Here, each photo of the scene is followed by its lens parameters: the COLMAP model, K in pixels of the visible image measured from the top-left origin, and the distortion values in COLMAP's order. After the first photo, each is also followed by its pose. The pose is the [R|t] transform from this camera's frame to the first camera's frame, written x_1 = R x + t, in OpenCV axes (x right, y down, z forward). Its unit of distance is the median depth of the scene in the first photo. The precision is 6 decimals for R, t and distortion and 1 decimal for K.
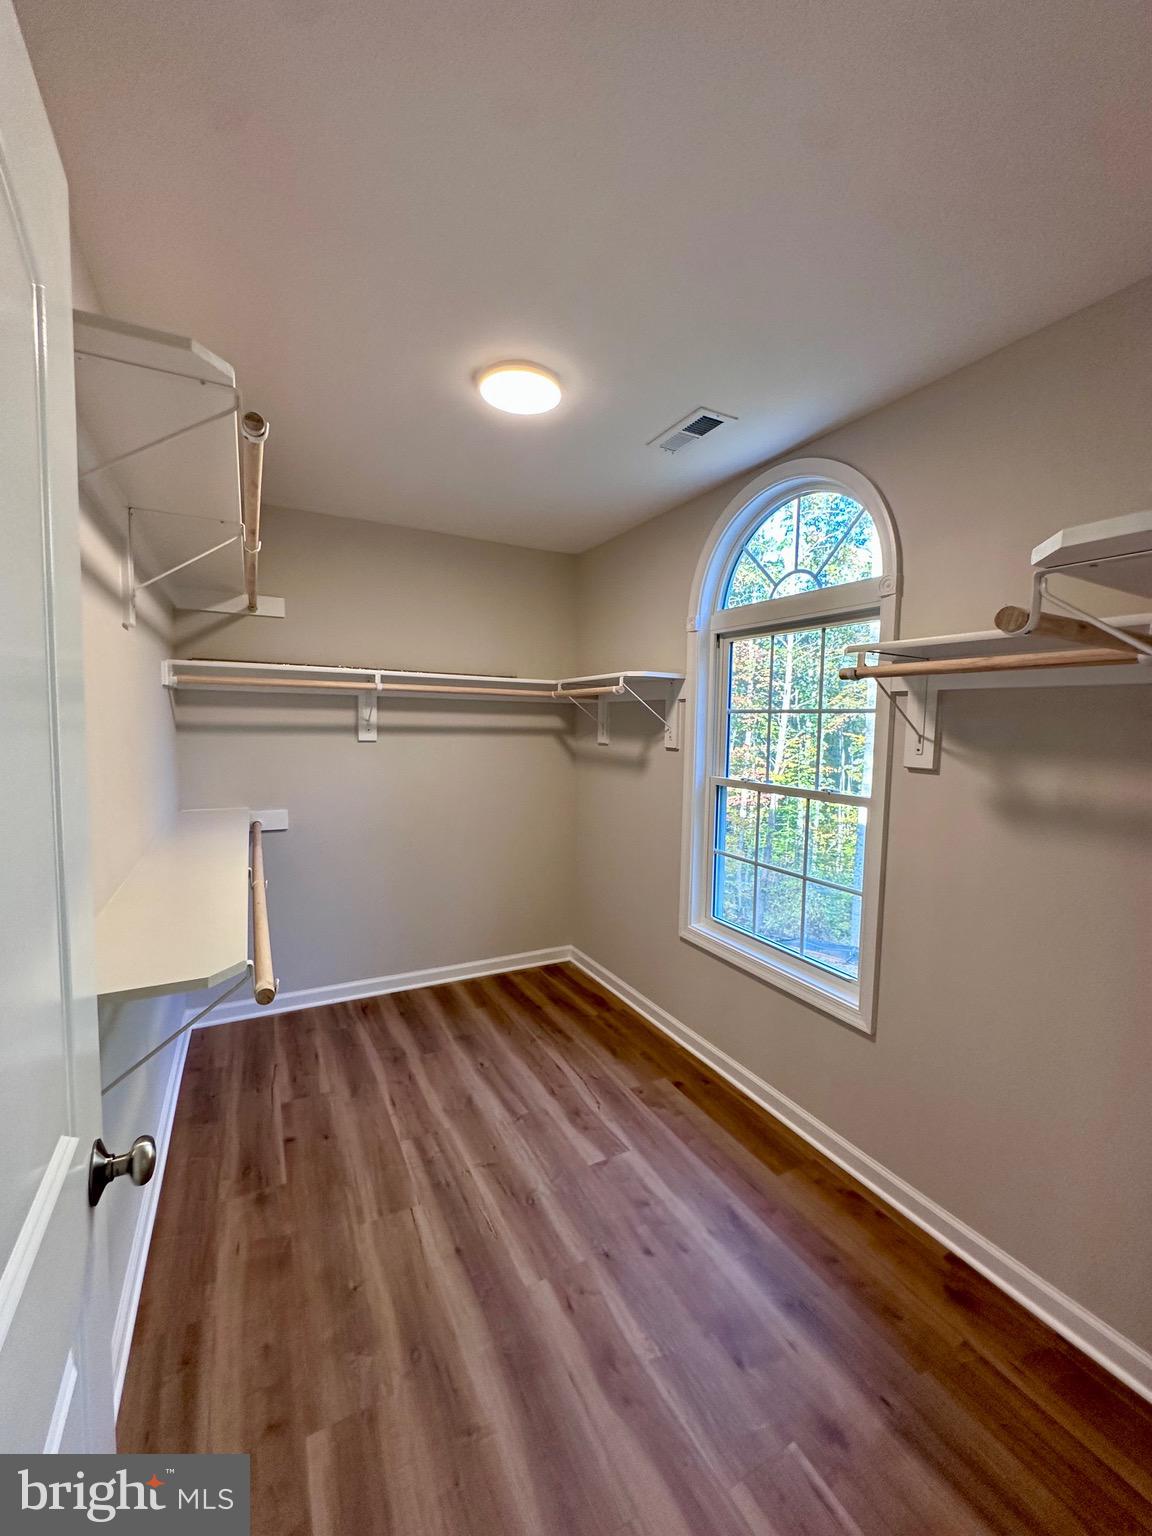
lens RADIAL K [[613.8, 0, 582.6], [0, 613.8, 771.4], [0, 0, 1]] dist [-0.003808, -0.000751]
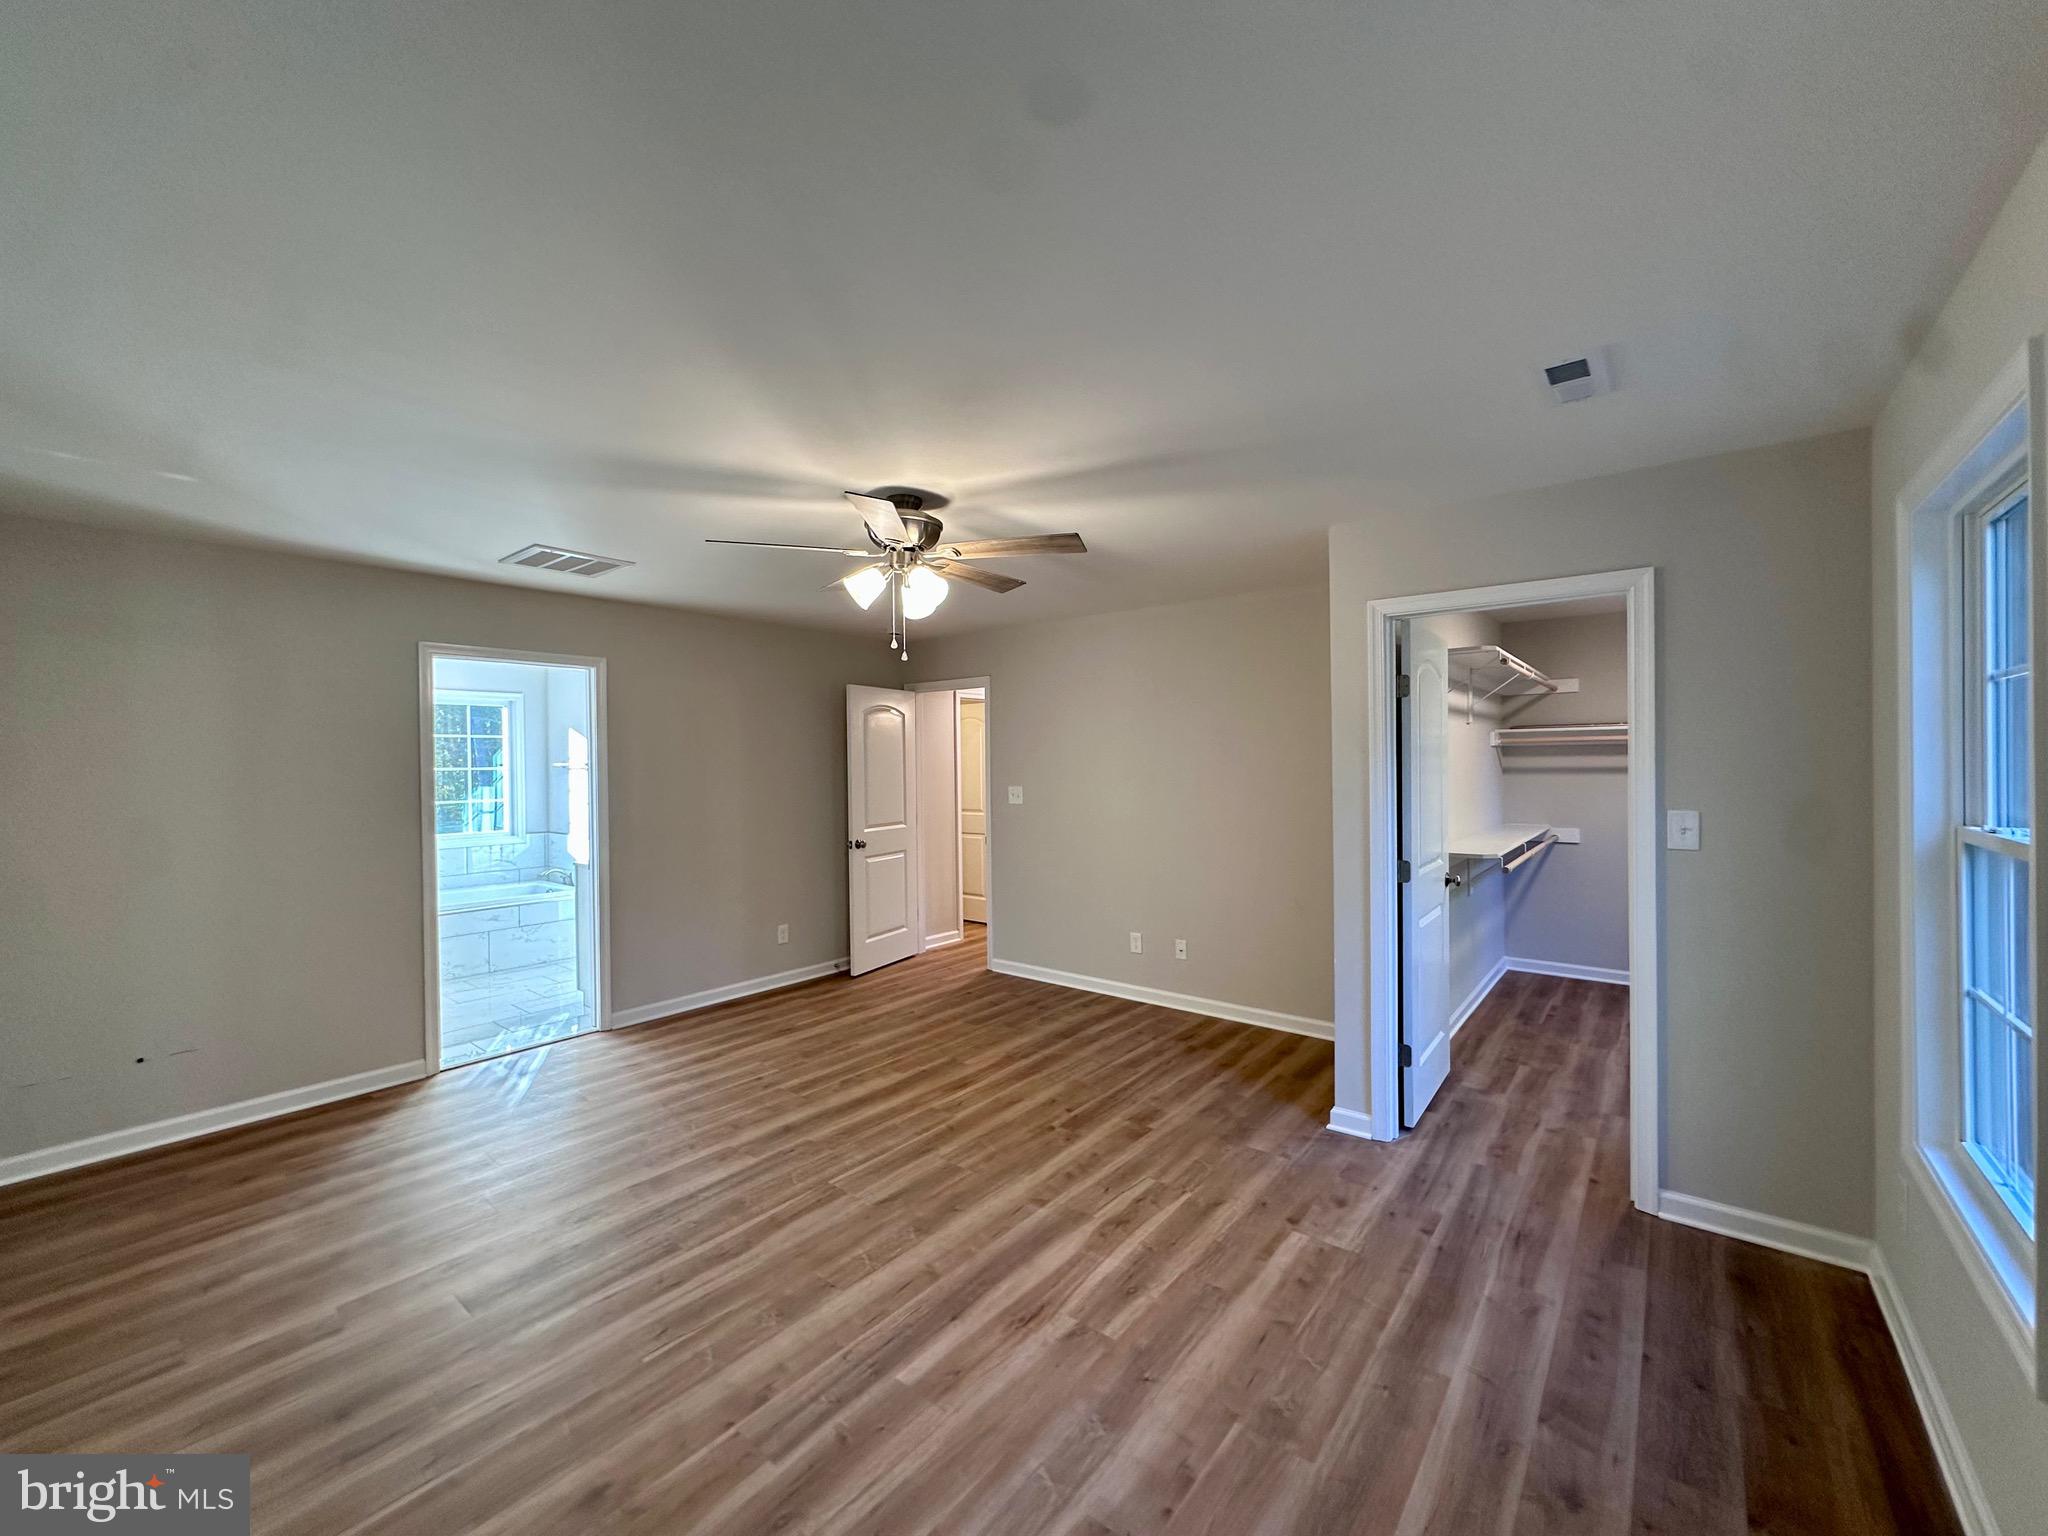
lens RADIAL K [[818.4, 0, 1025.7], [0, 818.4, 768.0], [0, 0, 1]] dist [-0.003808, -0.000751]
pose [[0.389185, -0.022920, -0.920875, 0.926924], [-0.052738, 0.997496, -0.047116, 0.099911], [0.919649, 0.066902, 0.387001, -1.101354]]
